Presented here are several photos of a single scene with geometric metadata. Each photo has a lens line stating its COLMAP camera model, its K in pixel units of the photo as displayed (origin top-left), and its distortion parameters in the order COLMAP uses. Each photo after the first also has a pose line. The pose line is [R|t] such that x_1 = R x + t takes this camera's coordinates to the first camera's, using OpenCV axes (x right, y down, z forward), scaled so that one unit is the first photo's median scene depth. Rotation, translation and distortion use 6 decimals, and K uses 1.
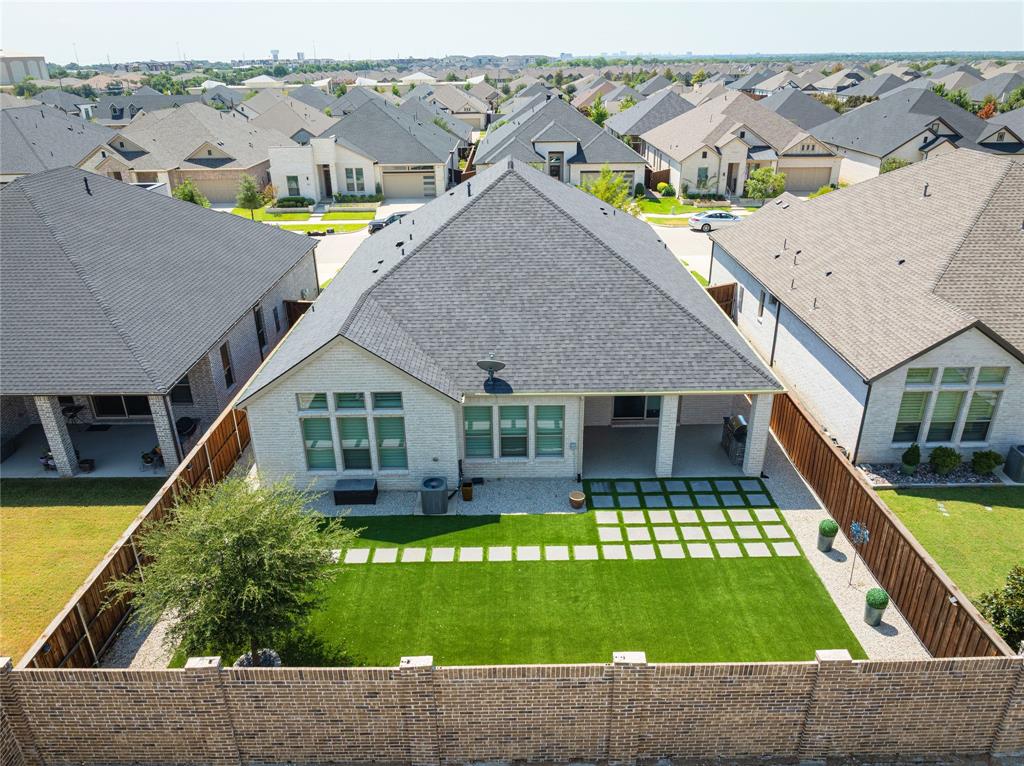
lens RADIAL K [[714.9, 0, 515.0], [0, 714.9, 383.2], [0, 0, 1]] dist [-0.016507, 0.001788]
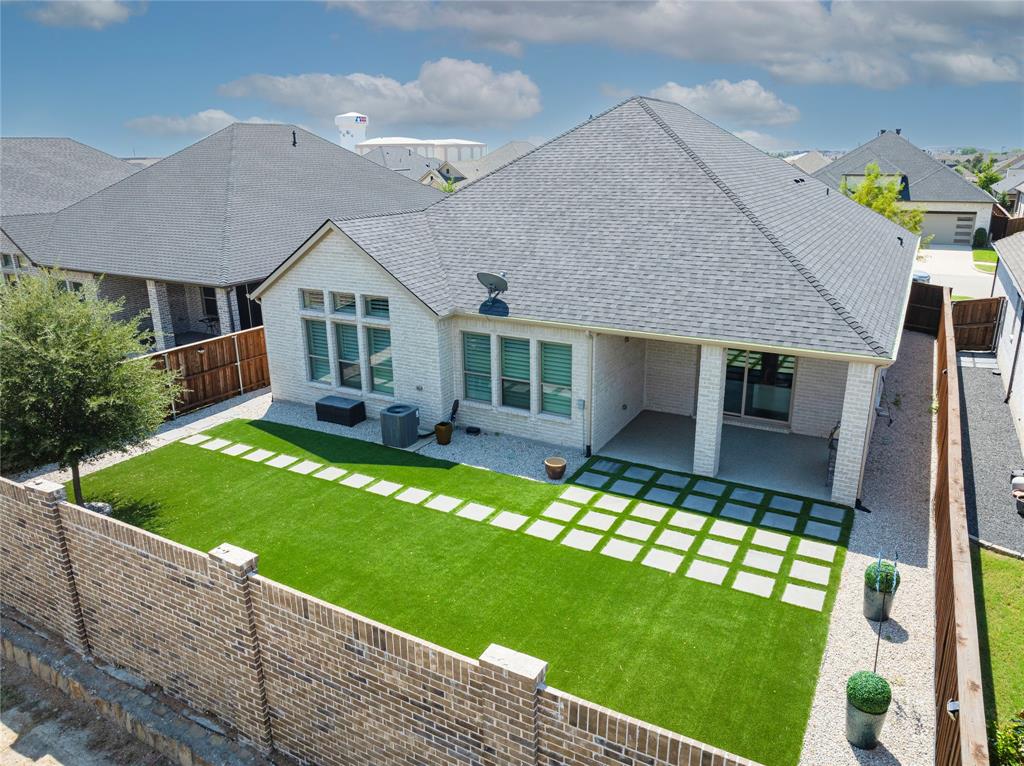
lens RADIAL K [[714.9, 0, 515.0], [0, 714.9, 383.2], [0, 0, 1]] dist [-0.016507, 0.001788]
pose [[0.867846, 0.149464, -0.473819, 0.387241], [-0.202759, 0.977192, -0.063121, 0.132565], [0.453577, 0.150850, 0.878357, 0.315813]]
